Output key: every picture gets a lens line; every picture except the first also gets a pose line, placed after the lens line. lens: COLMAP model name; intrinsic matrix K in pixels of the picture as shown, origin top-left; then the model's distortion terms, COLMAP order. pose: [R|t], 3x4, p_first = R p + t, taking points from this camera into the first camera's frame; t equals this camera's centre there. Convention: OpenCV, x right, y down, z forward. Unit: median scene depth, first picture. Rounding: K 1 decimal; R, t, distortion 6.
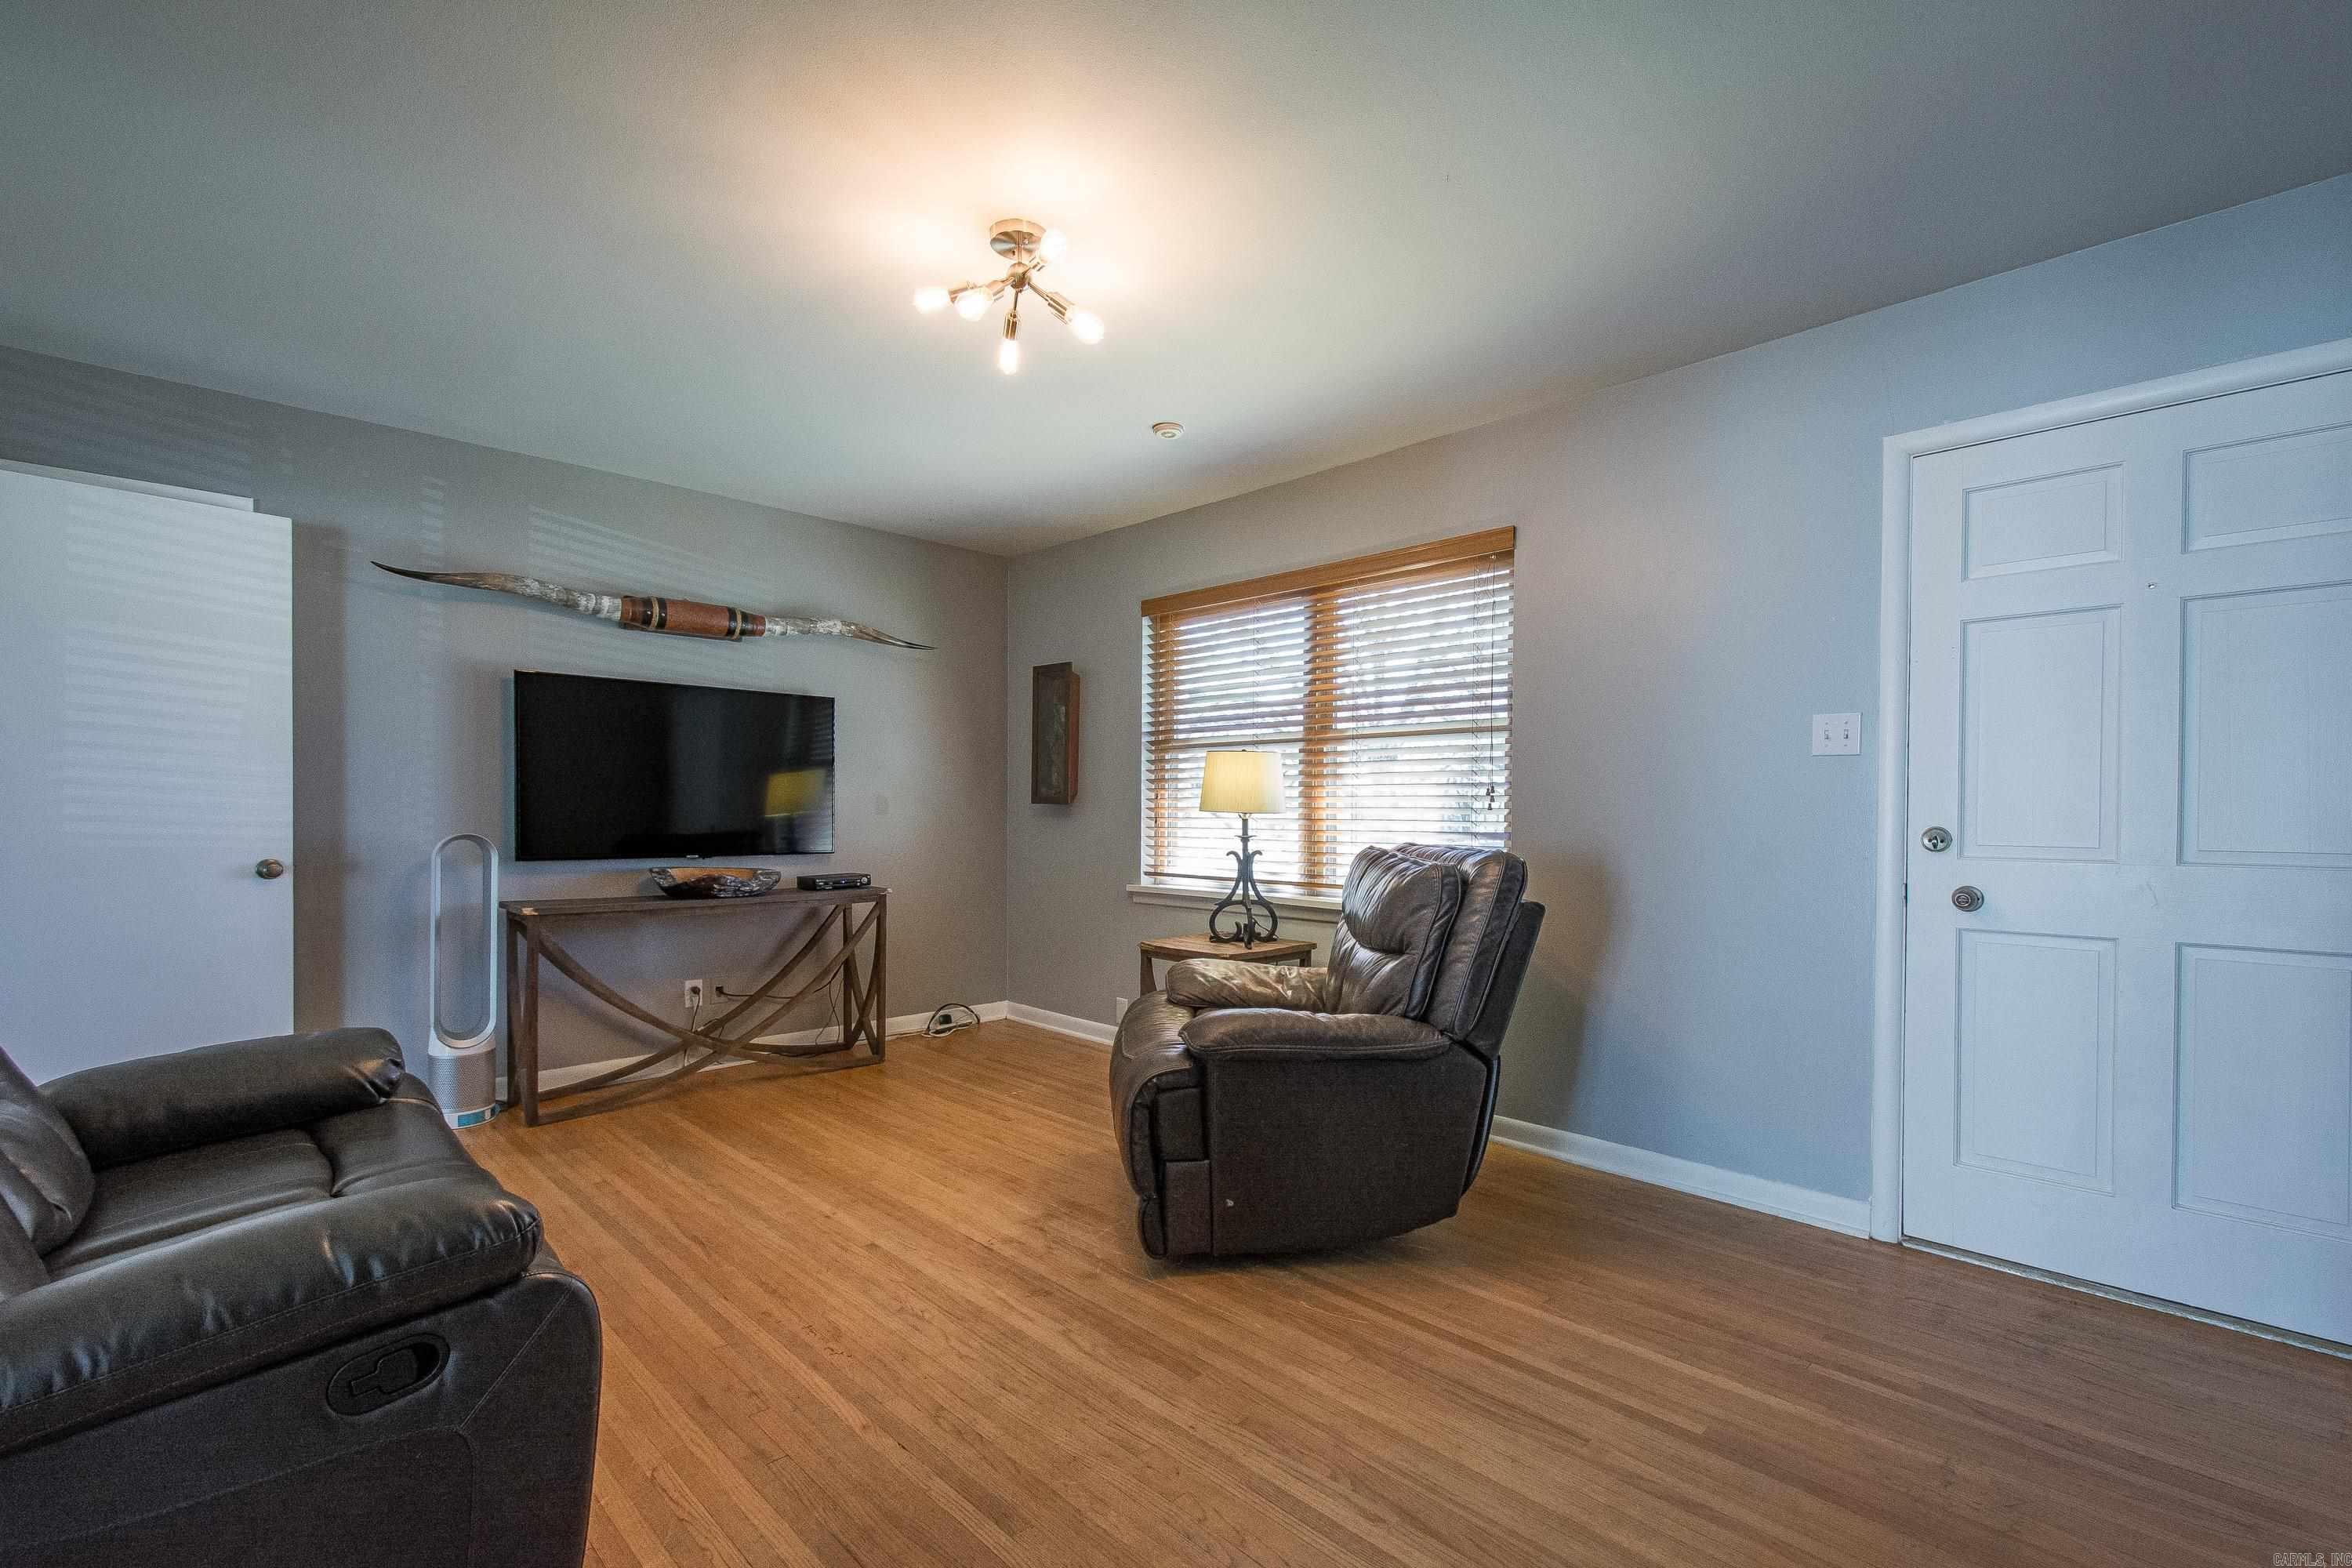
lens RADIAL K [[1035.5, 0, 1204.8], [0, 1035.5, 823.6], [0, 0, 1]] dist [0.021022, -0.007364]
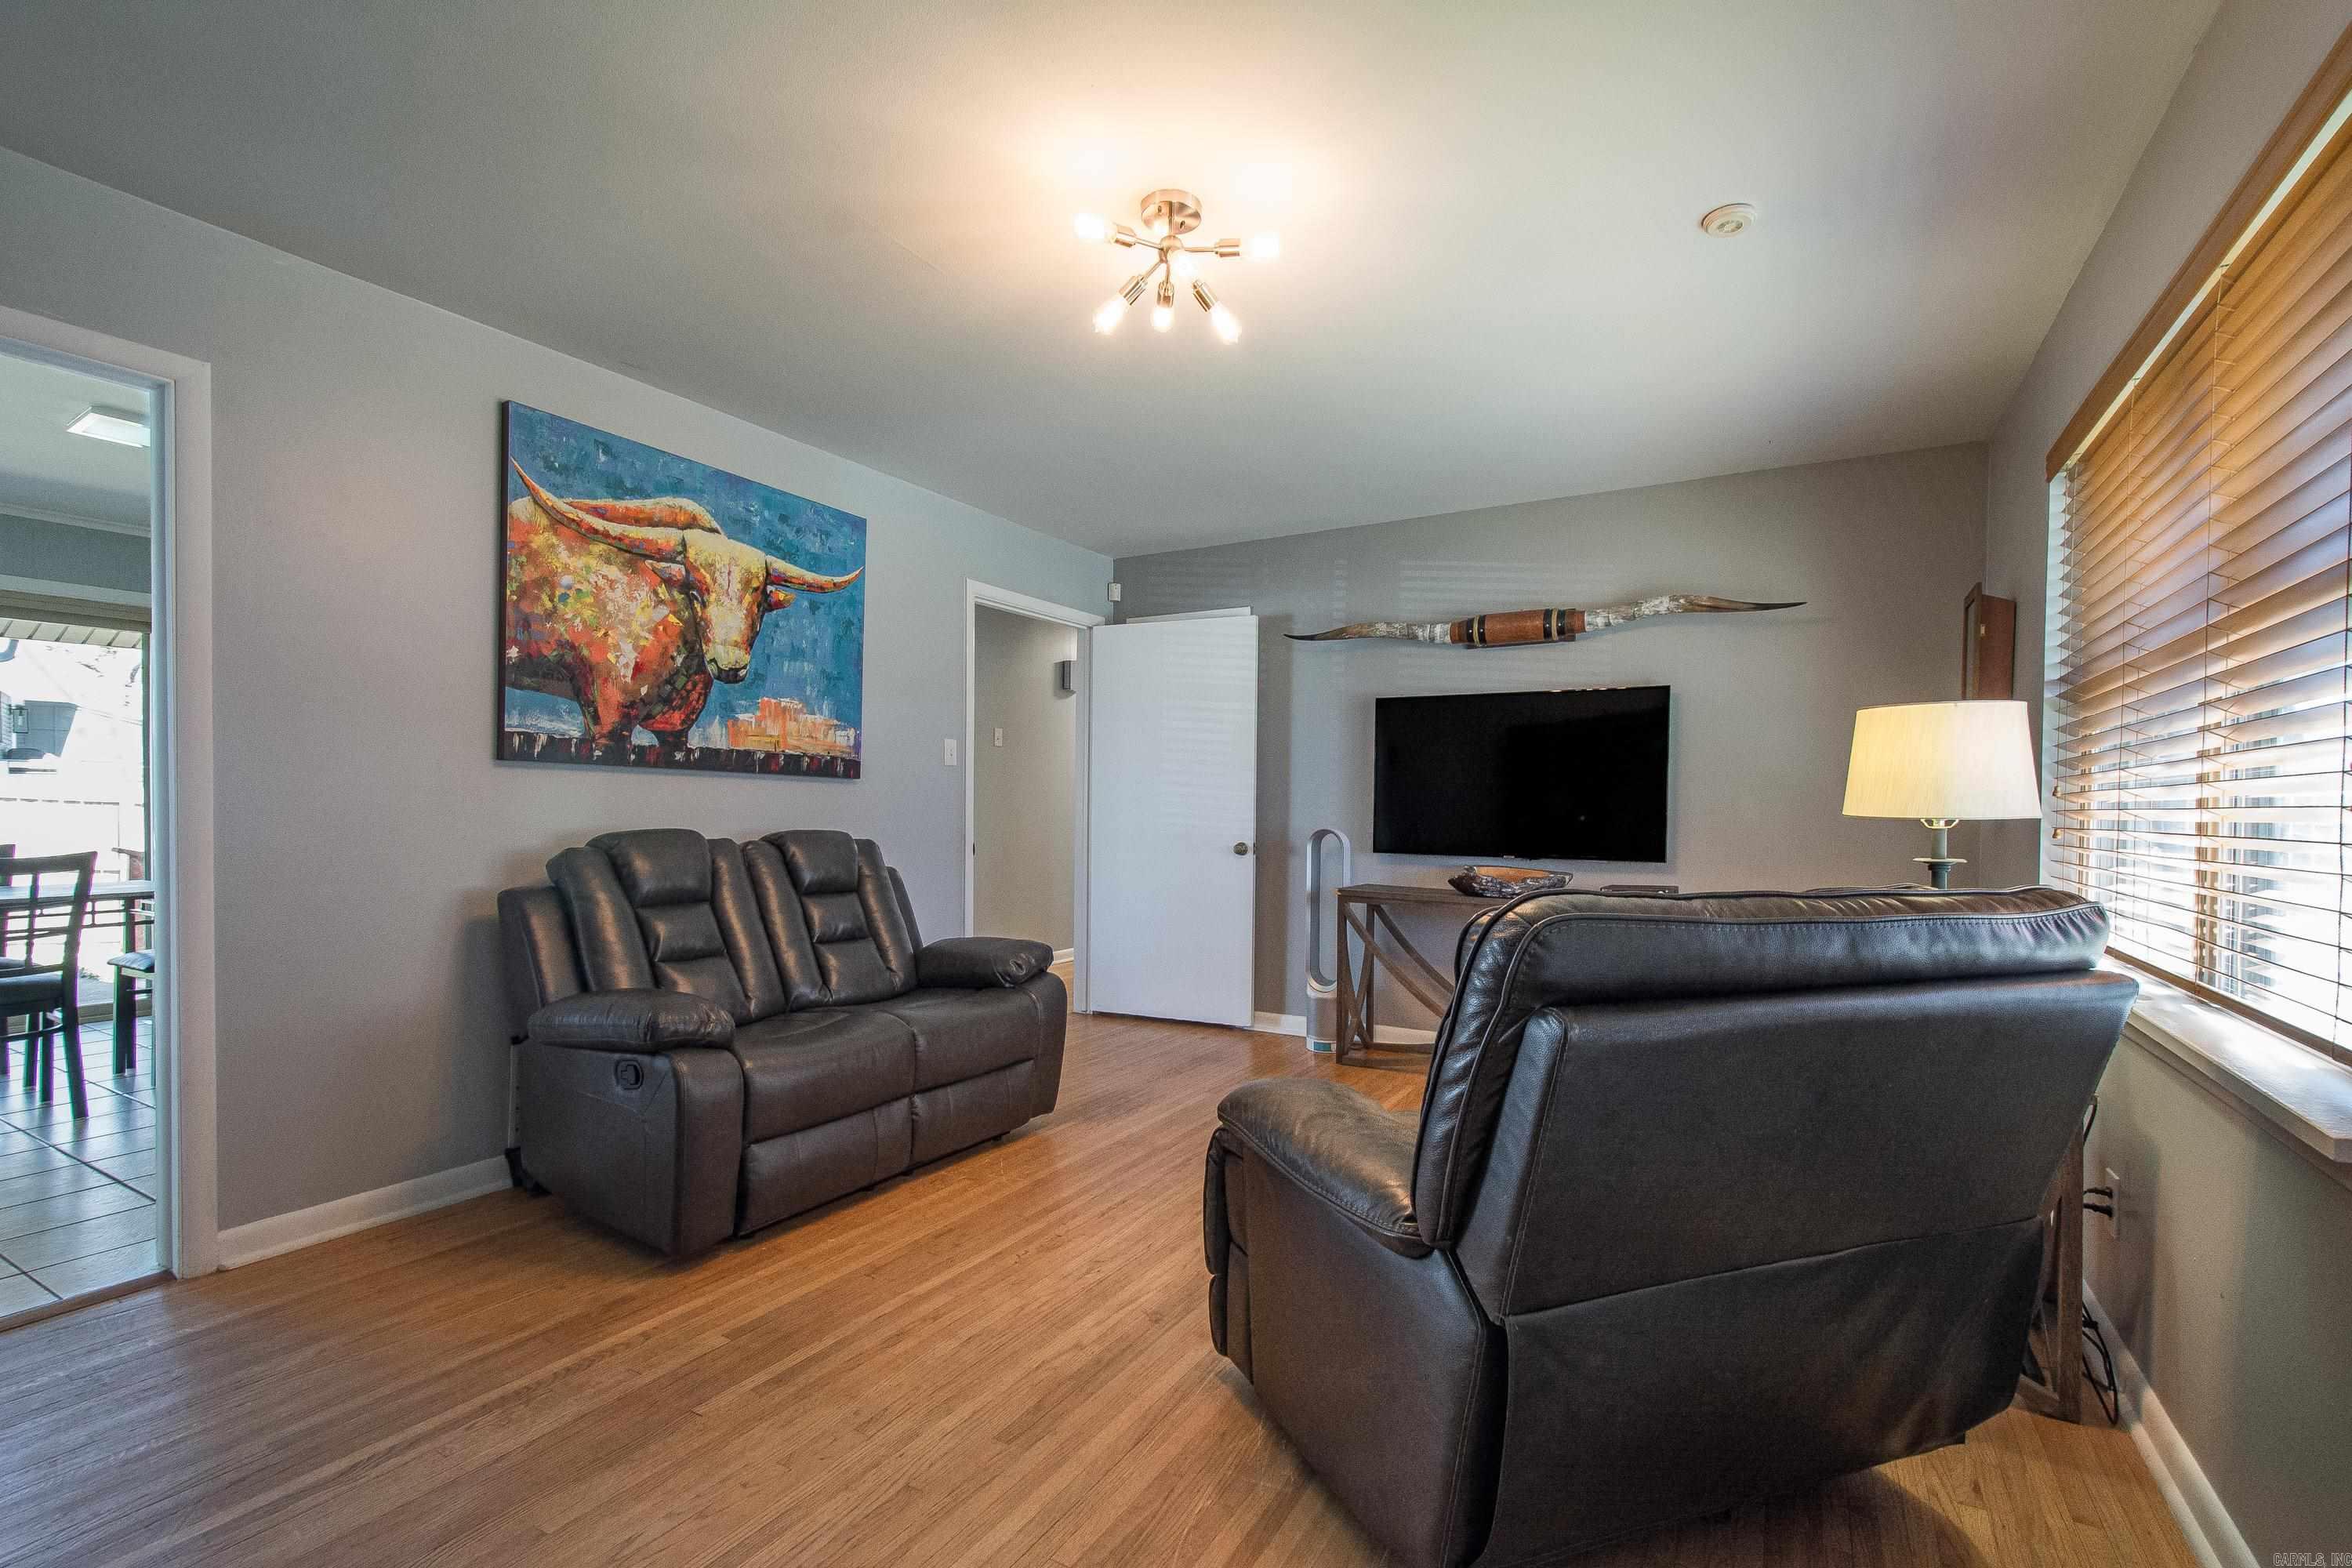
lens RADIAL K [[1030.9, 0, 1221.5], [0, 1030.9, 816.3], [0, 0, 1]] dist [0.017943, -0.000031]
pose [[0.260883, 0.005951, -0.965352, 0.460121], [-0.021964, 0.999759, 0.000227, -0.002670], [0.965121, 0.021144, 0.260951, 0.484878]]
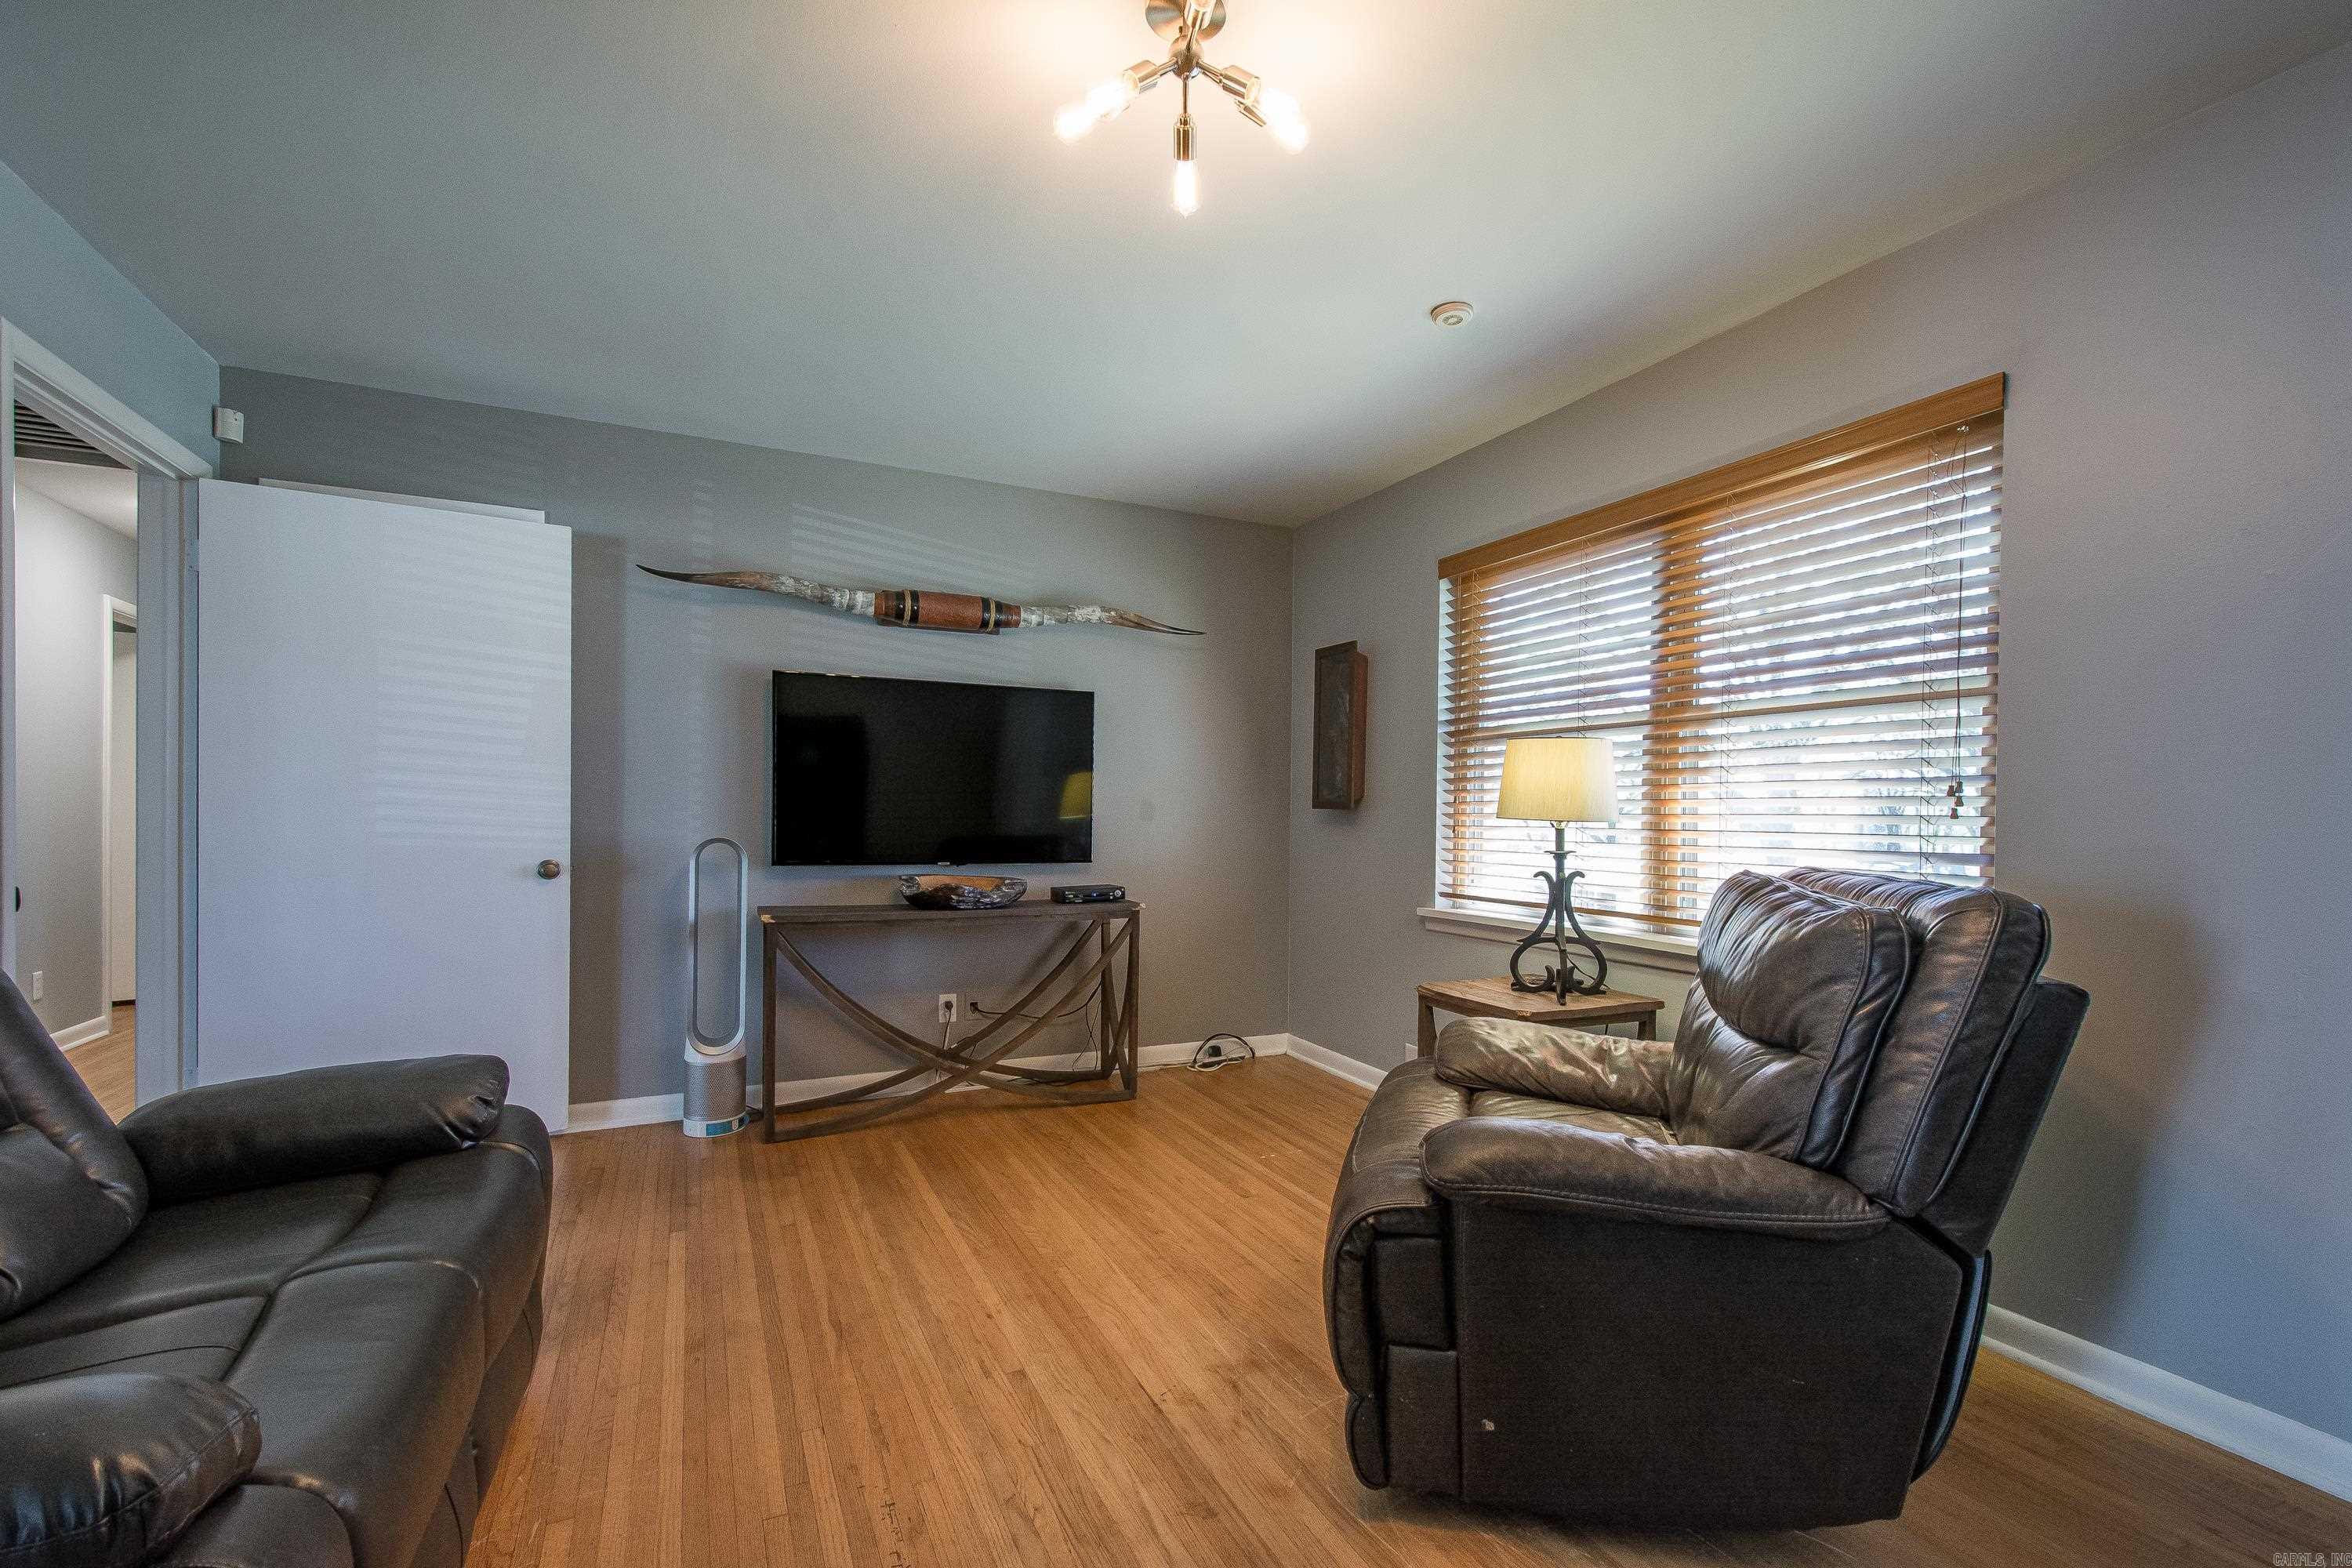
lens RADIAL K [[1035.5, 0, 1204.8], [0, 1035.5, 823.6], [0, 0, 1]] dist [0.021022, -0.007364]
pose [[0.943915, 0.007002, -0.330113, 0.043224], [-0.009147, 0.999946, -0.004947, -0.002124], [0.330061, 0.007690, 0.943928, 0.205475]]
